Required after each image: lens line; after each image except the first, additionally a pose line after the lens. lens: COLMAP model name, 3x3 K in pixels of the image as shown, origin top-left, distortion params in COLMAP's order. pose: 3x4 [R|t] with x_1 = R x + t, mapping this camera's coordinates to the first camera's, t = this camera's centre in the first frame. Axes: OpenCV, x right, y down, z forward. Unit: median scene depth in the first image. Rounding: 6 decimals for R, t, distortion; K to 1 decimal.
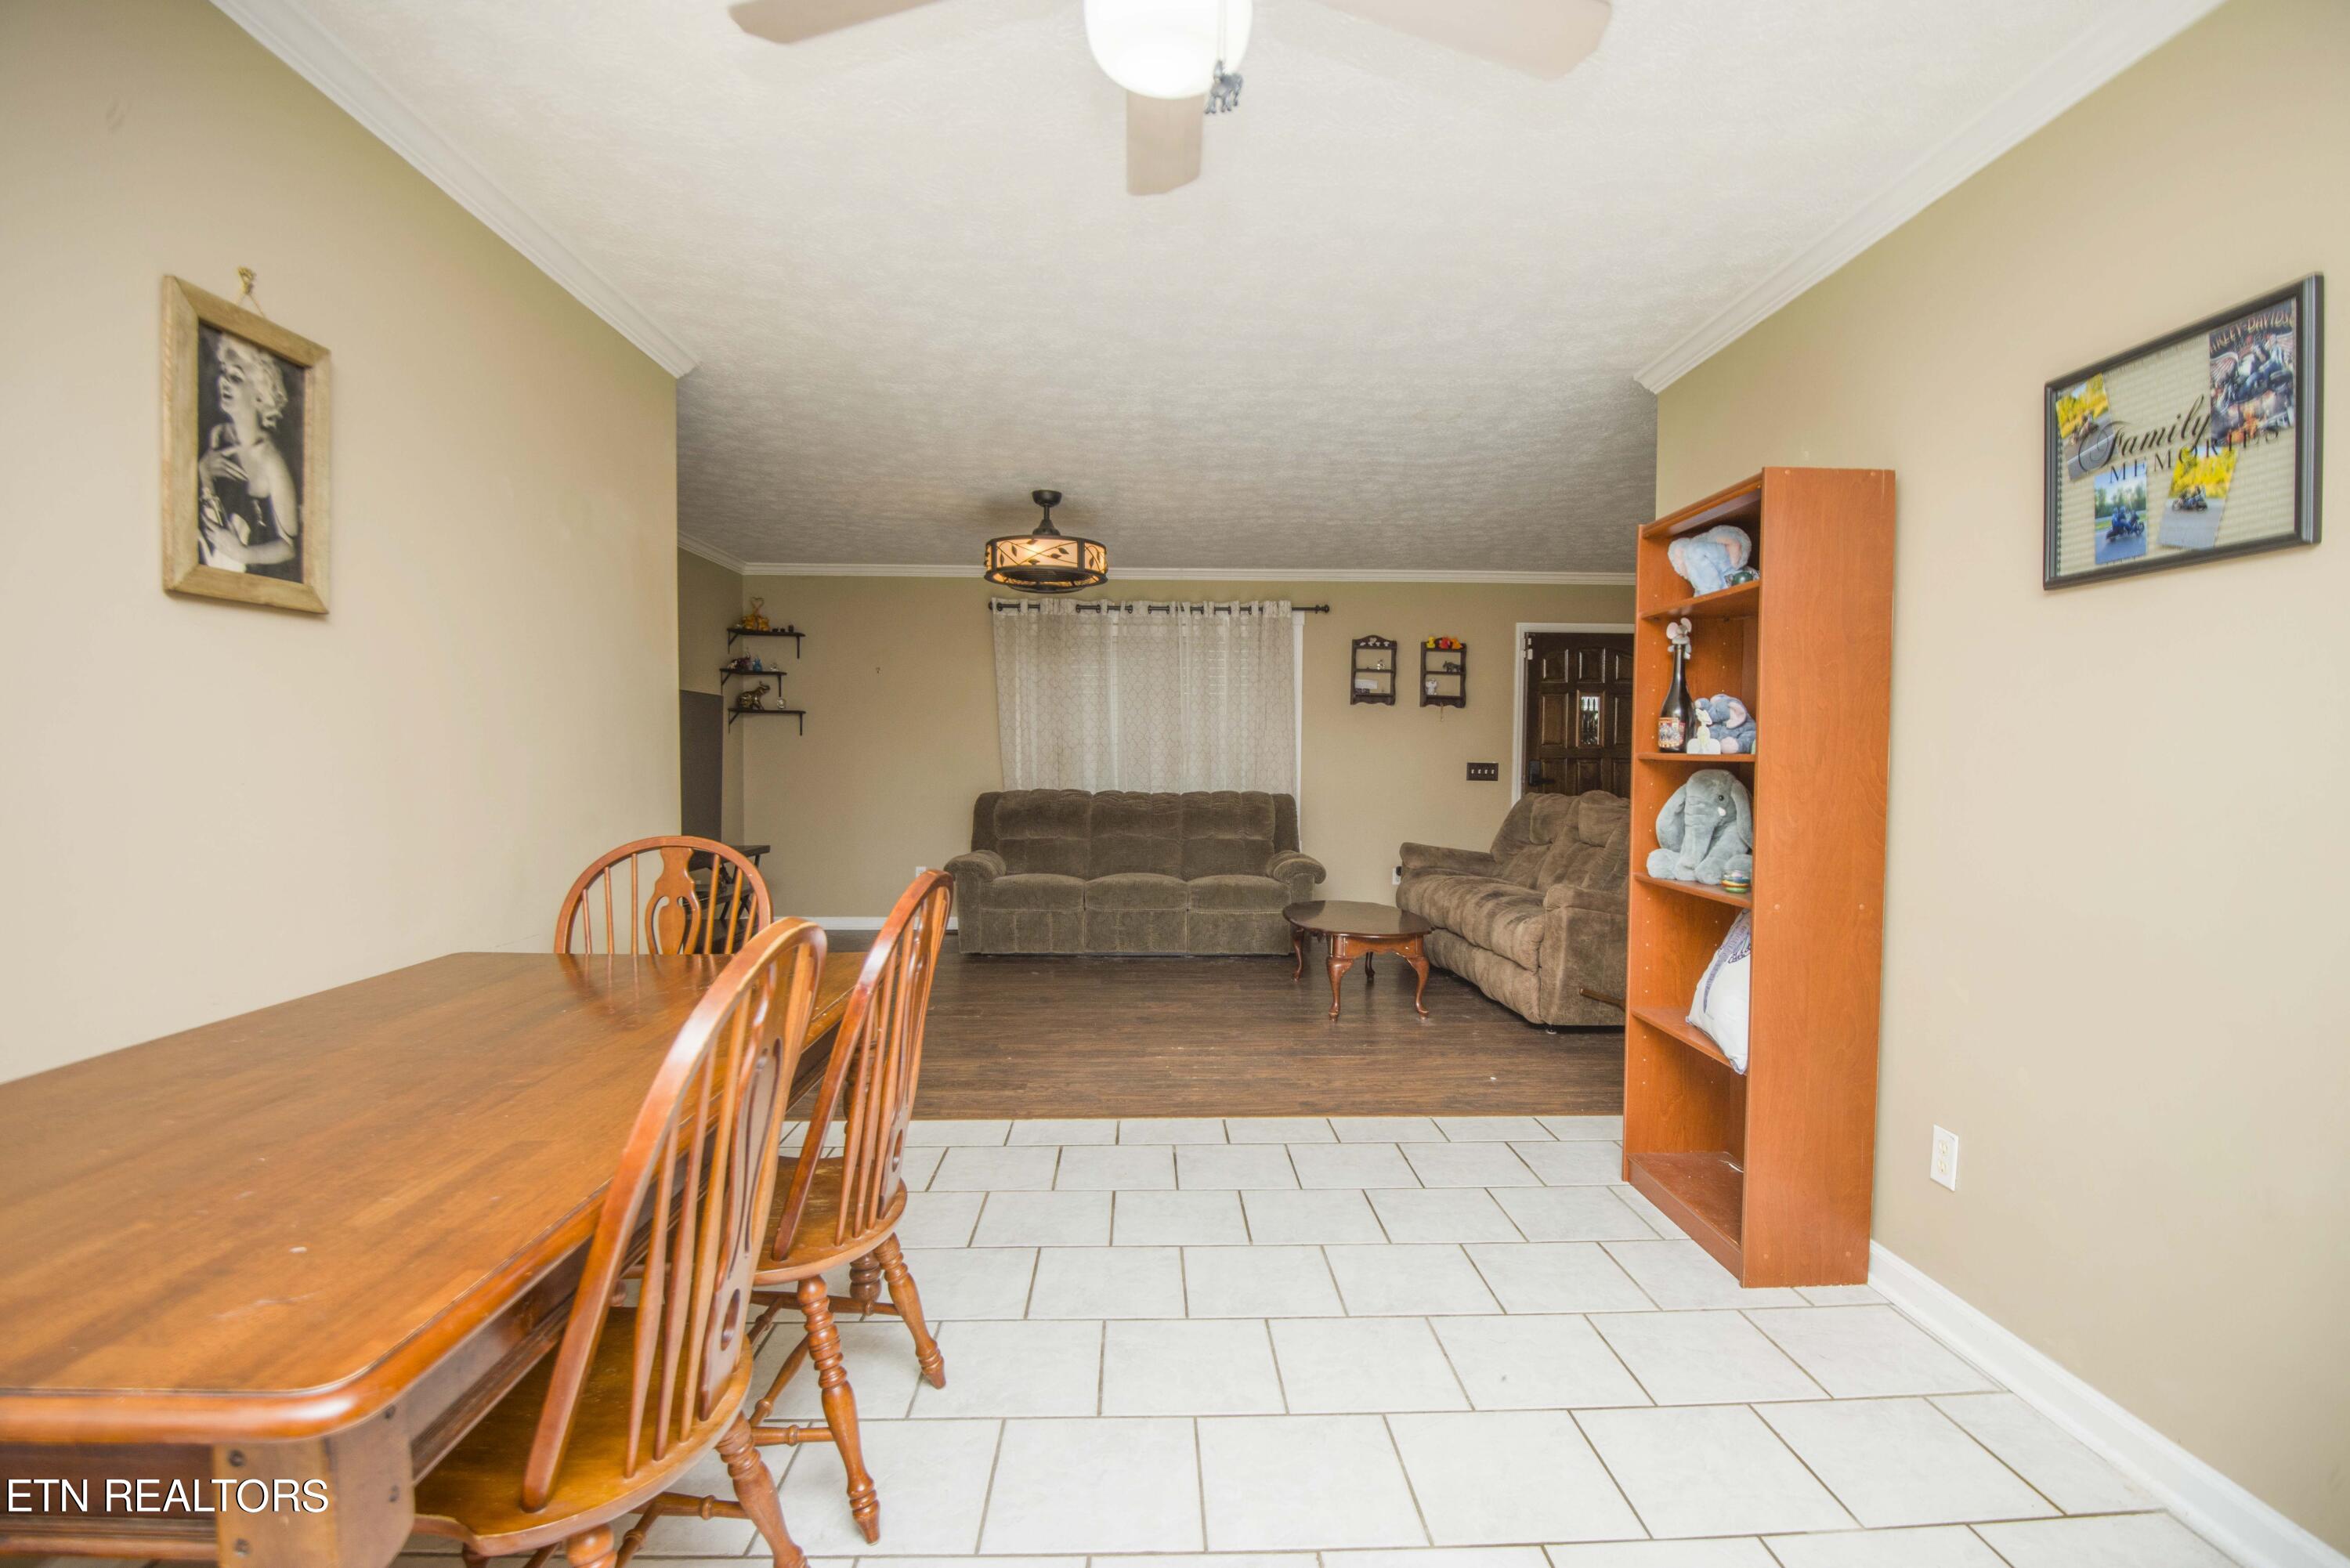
lens RADIAL K [[1086.8, 0, 1174.2], [0, 1086.8, 794.1], [0, 0, 1]] dist [-0.001244, -0.022675]
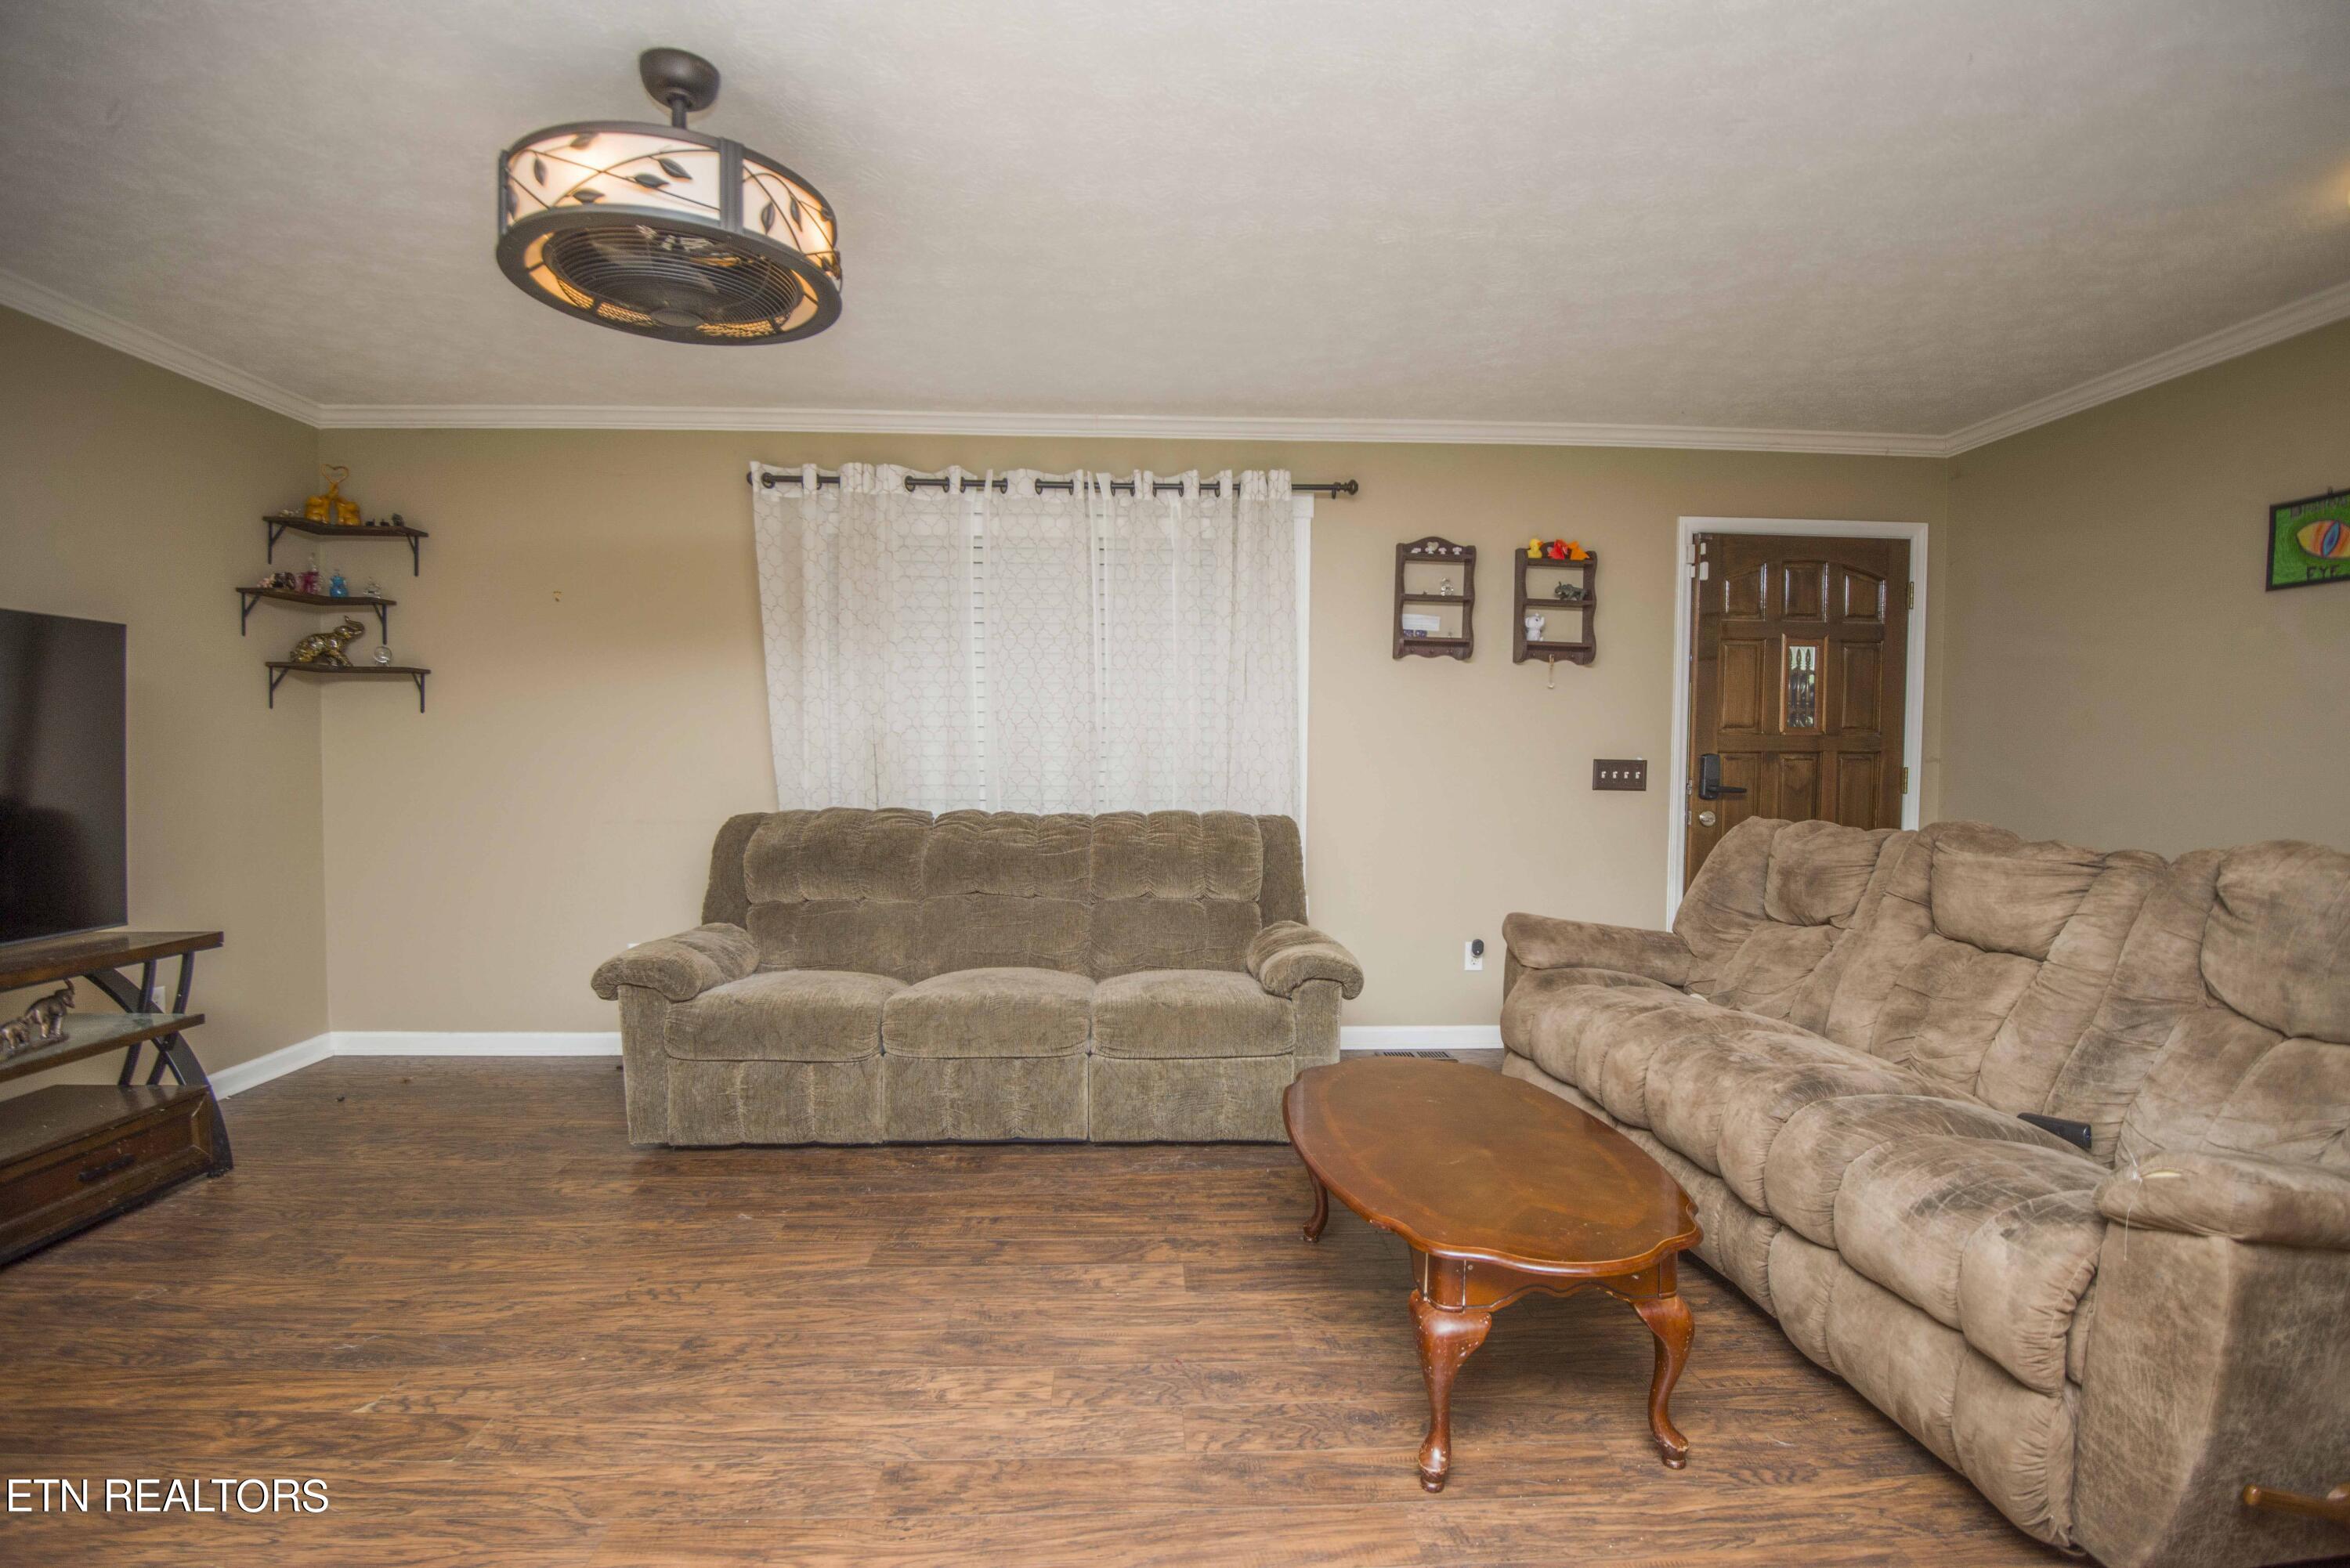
lens RADIAL K [[1091.8, 0, 1180.1], [0, 1091.8, 786.7], [0, 0, 1]] dist [-0.002310, -0.021680]
pose [[0.999796, -0.001764, 0.020105, 0.043977], [0.001854, 0.999988, -0.004447, -0.014411], [-0.020097, 0.004484, 0.999788, 0.494522]]
